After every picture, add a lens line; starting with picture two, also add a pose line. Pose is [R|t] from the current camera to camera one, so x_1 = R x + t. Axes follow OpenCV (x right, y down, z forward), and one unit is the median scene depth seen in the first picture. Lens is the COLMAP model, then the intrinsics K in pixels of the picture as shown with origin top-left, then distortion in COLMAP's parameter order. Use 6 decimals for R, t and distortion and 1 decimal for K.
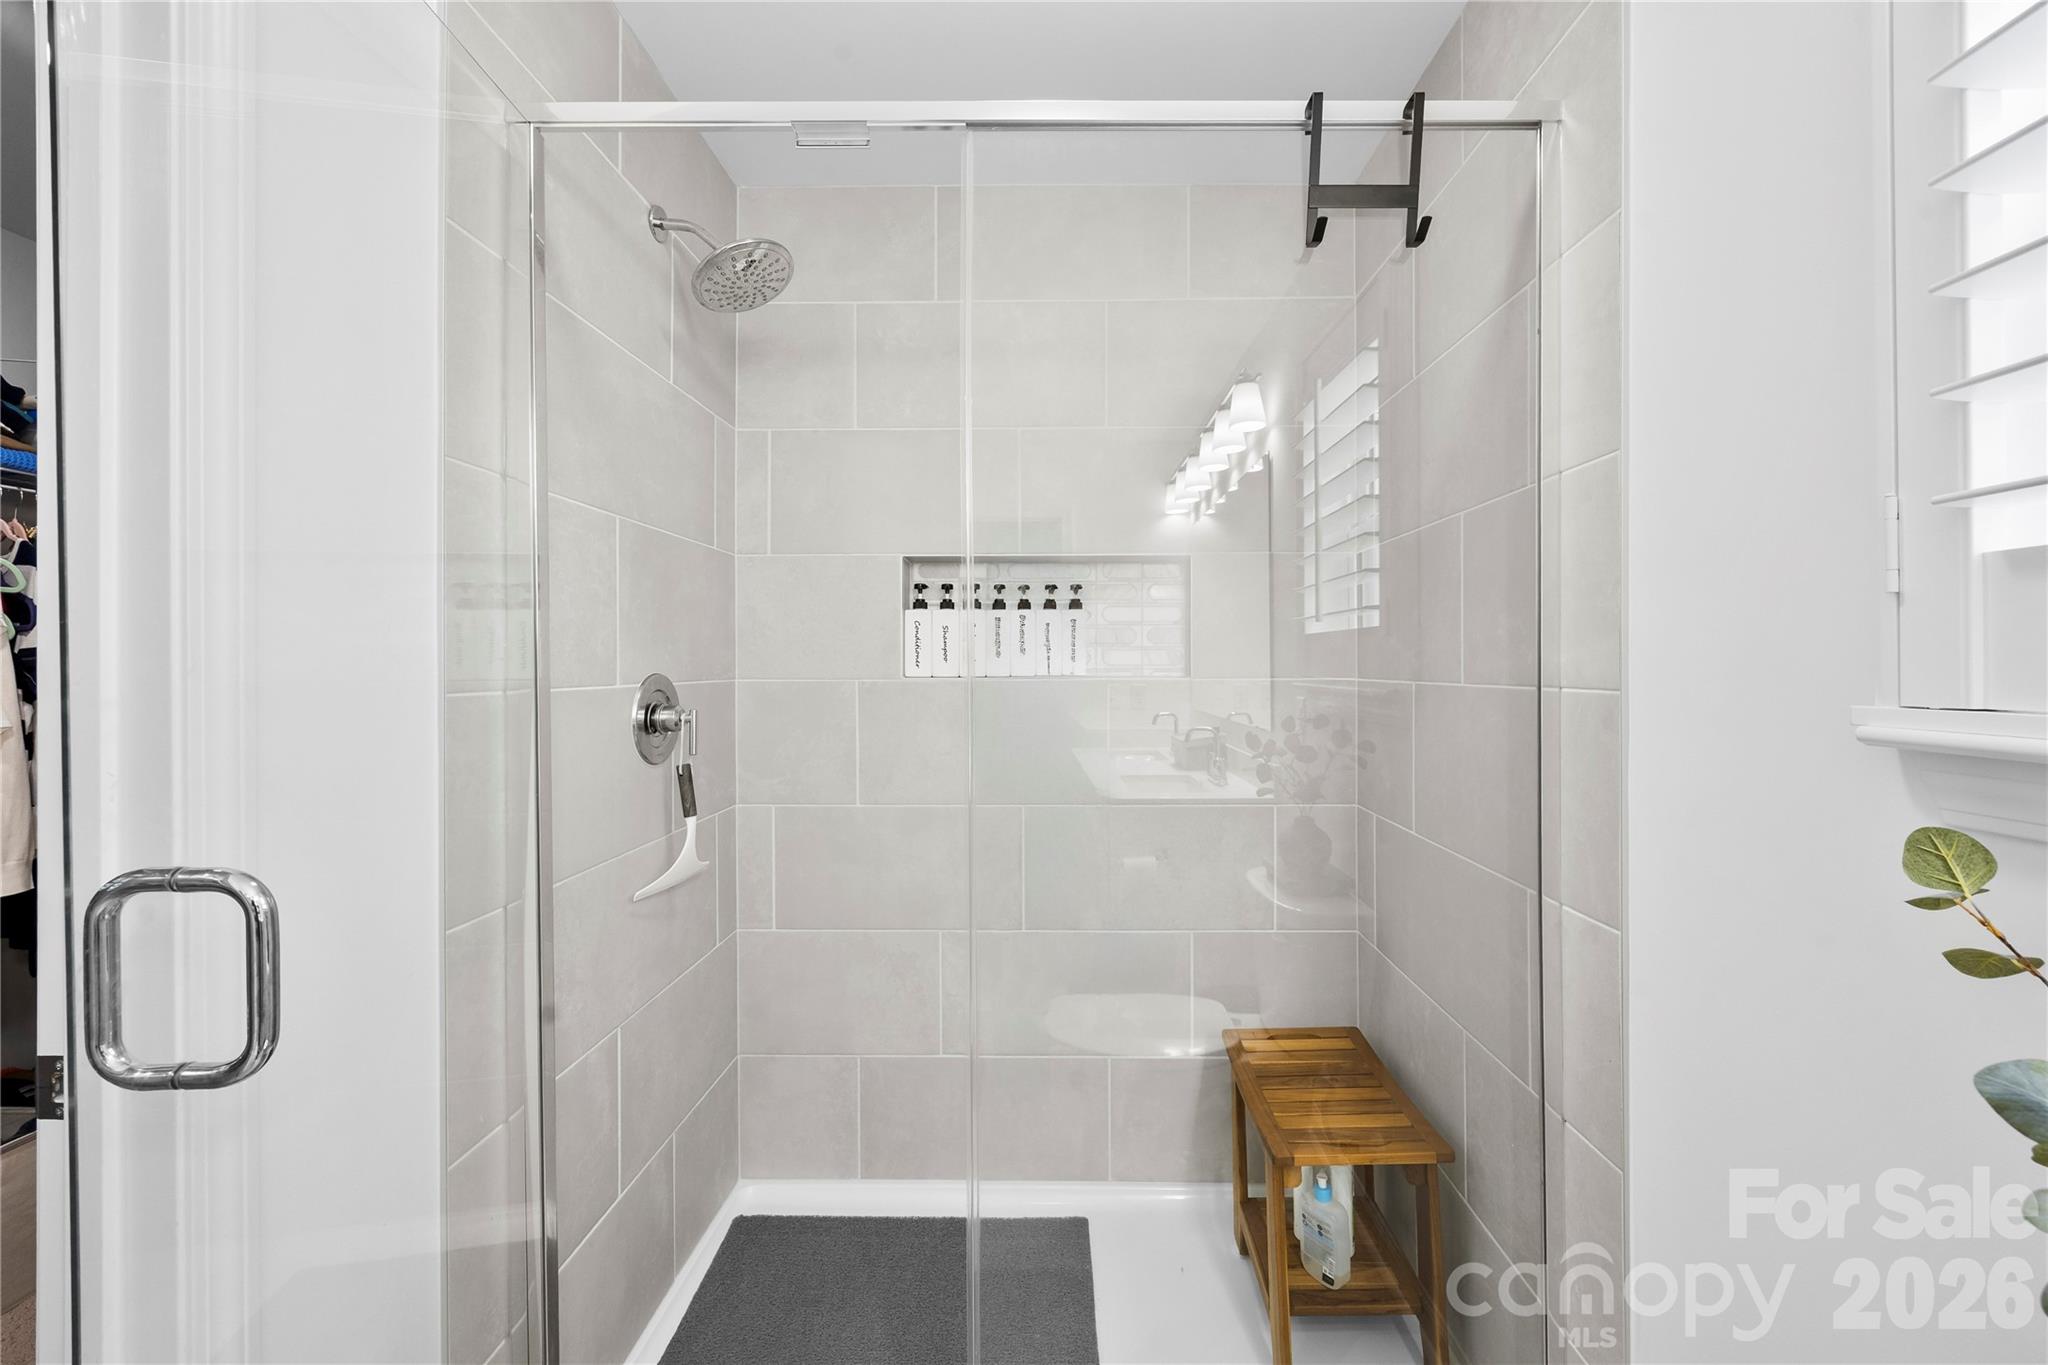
lens RADIAL K [[797.6, 0, 1075.1], [0, 797.6, 668.8], [0, 0, 1]] dist [0.007190, -0.001942]
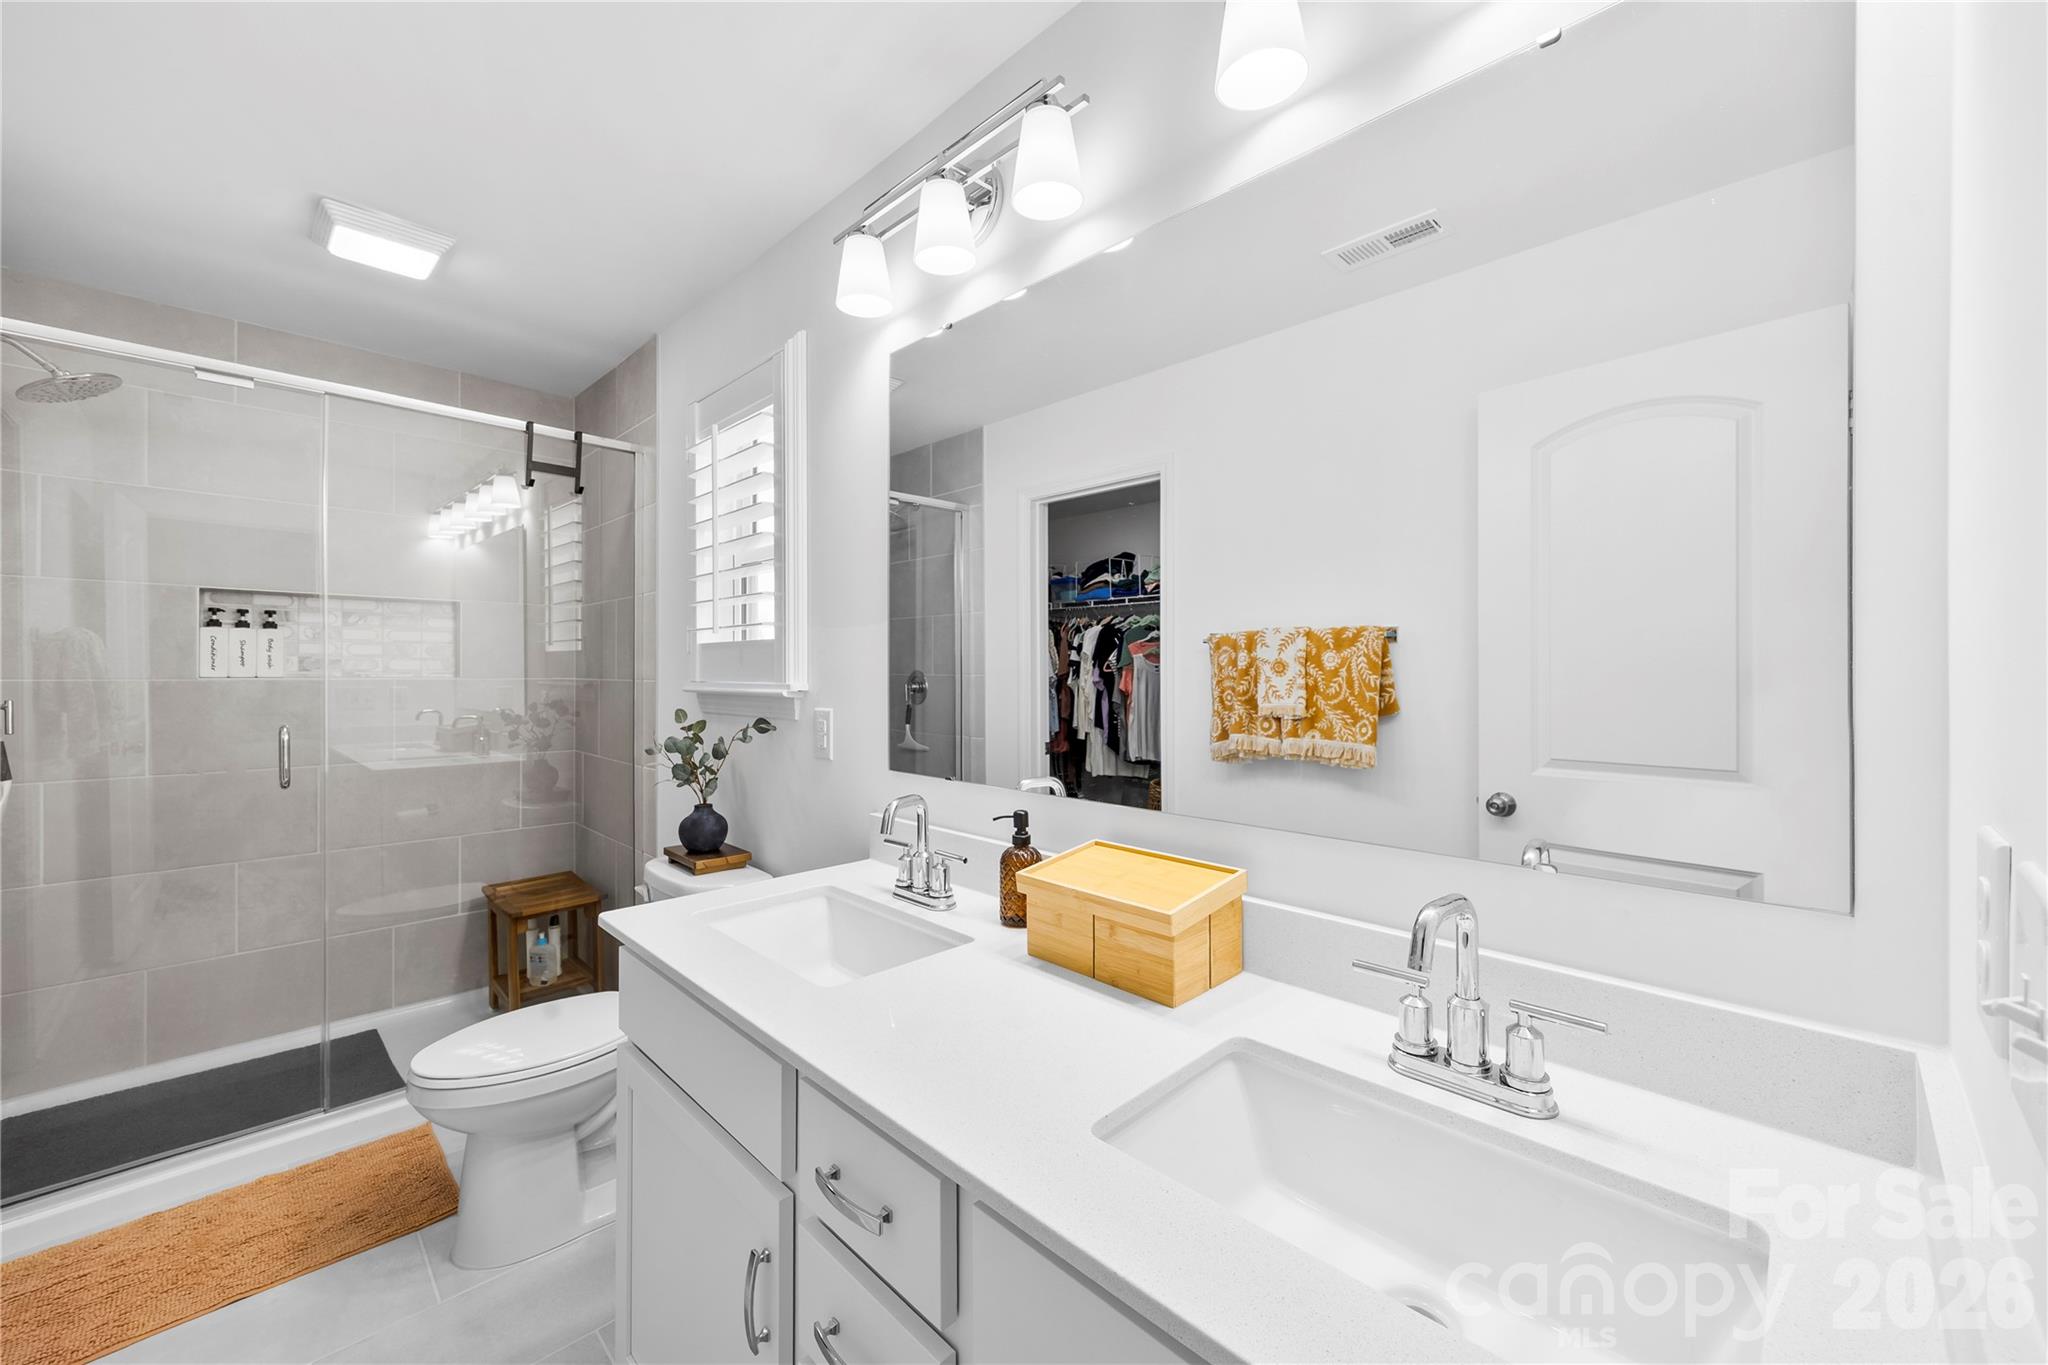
lens RADIAL K [[797.6, 0, 1027.2], [0, 797.6, 672.2], [0, 0, 1]] dist [0.007190, -0.001942]
pose [[0.716902, 0.003574, 0.697165, -0.156007], [-0.002076, 0.999993, -0.002992, 0.002514], [-0.697171, 0.000697, 0.716905, -0.931142]]
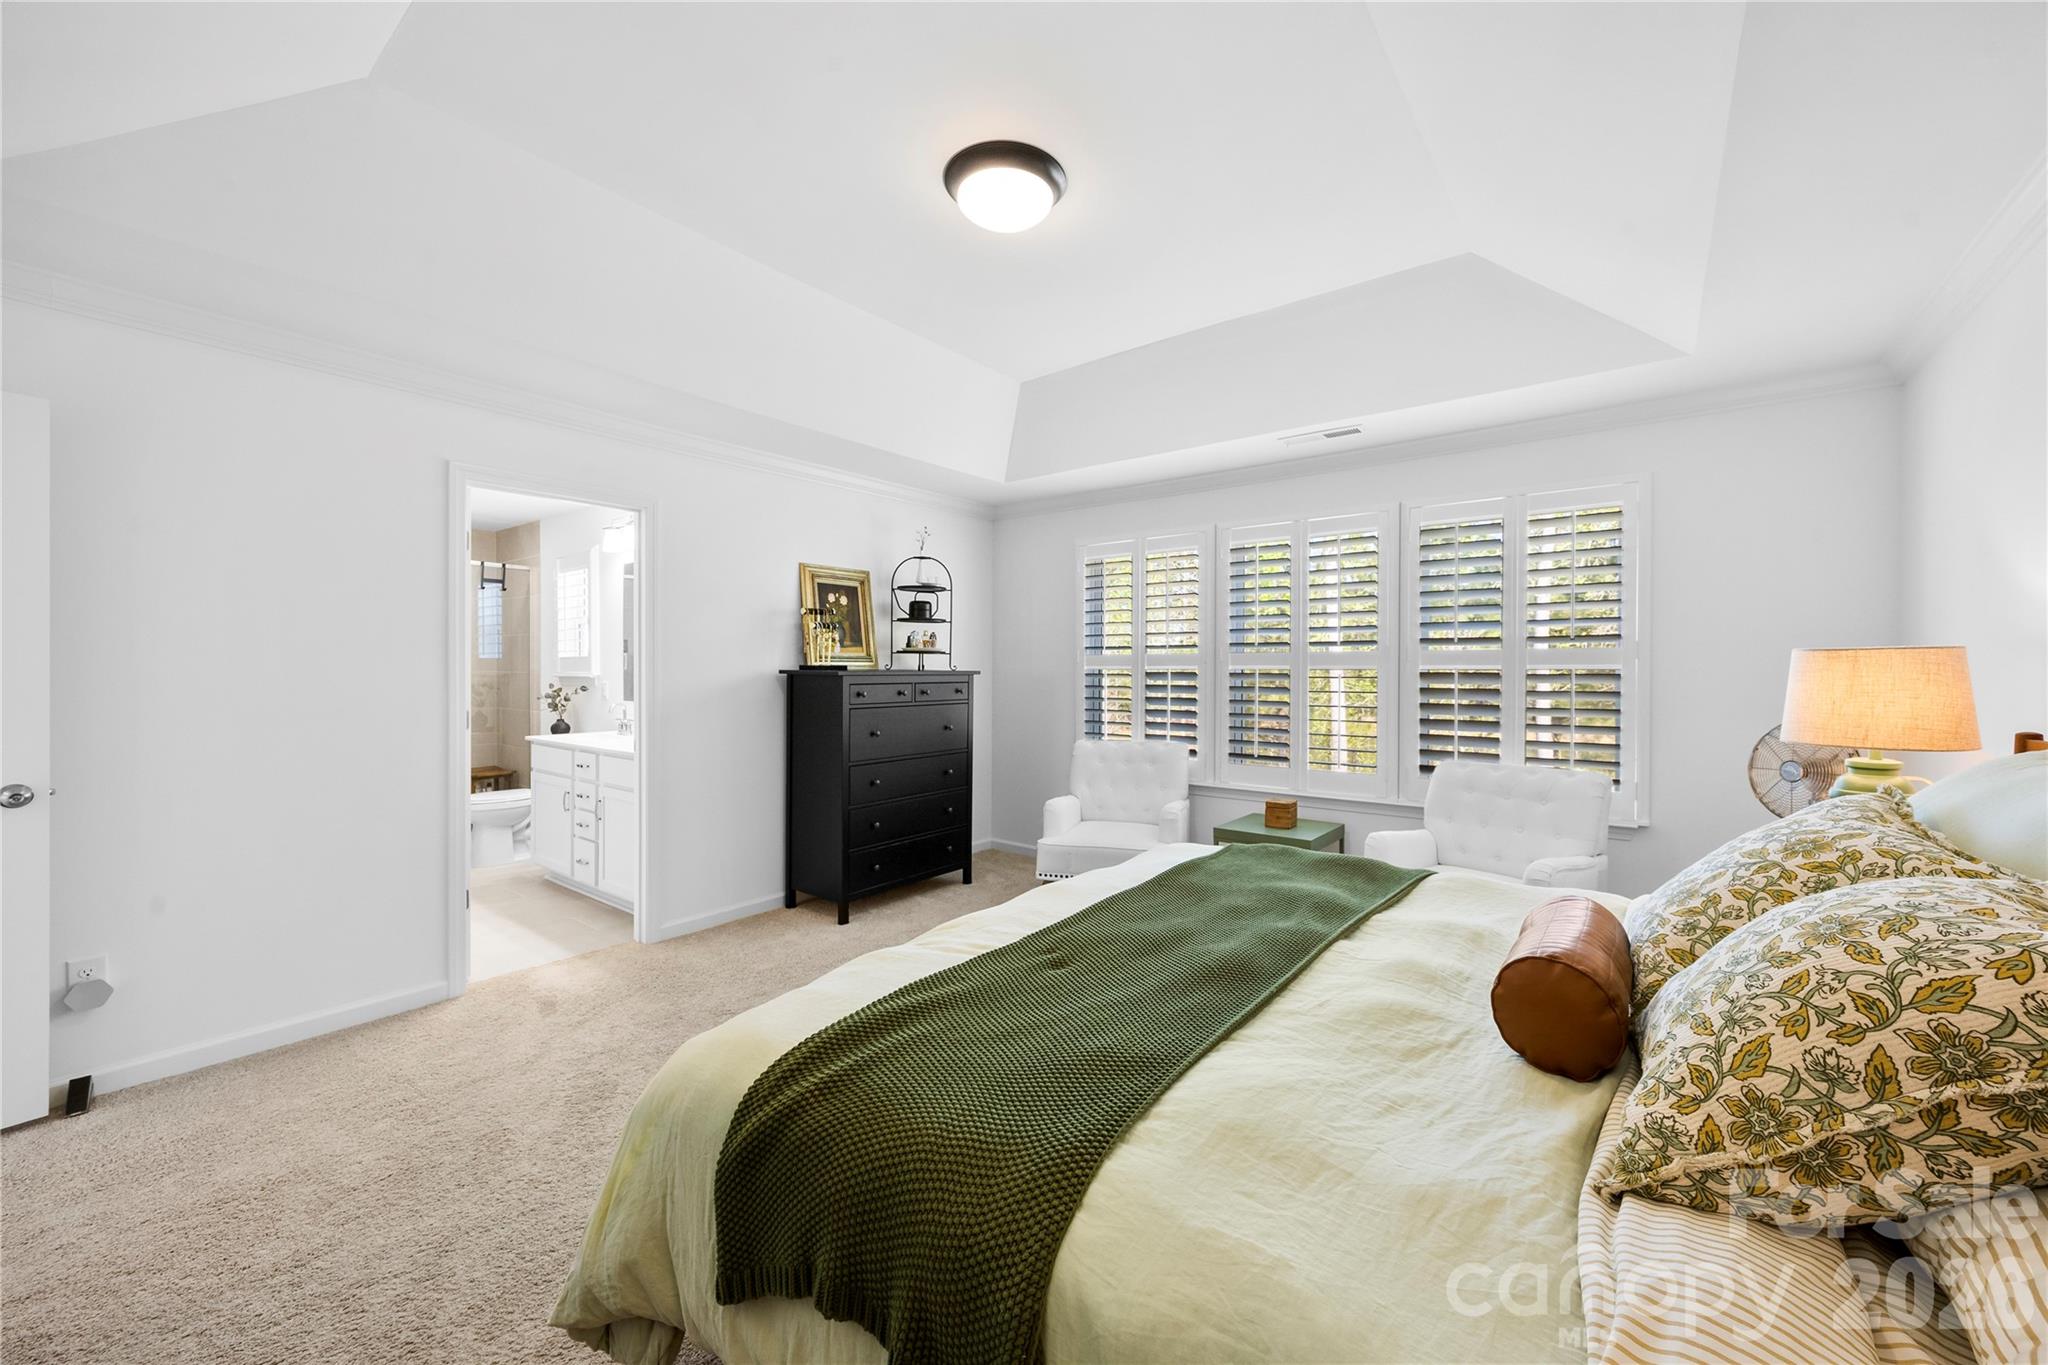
lens RADIAL K [[797.6, 0, 1016.5], [0, 797.6, 676.0], [0, 0, 1]] dist [0.007190, -0.001942]
pose [[0.634195, -0.001572, 0.773172, -0.897878], [-0.002262, 0.999990, 0.003889, 0.011997], [-0.773170, -0.004216, 0.634185, -2.941987]]
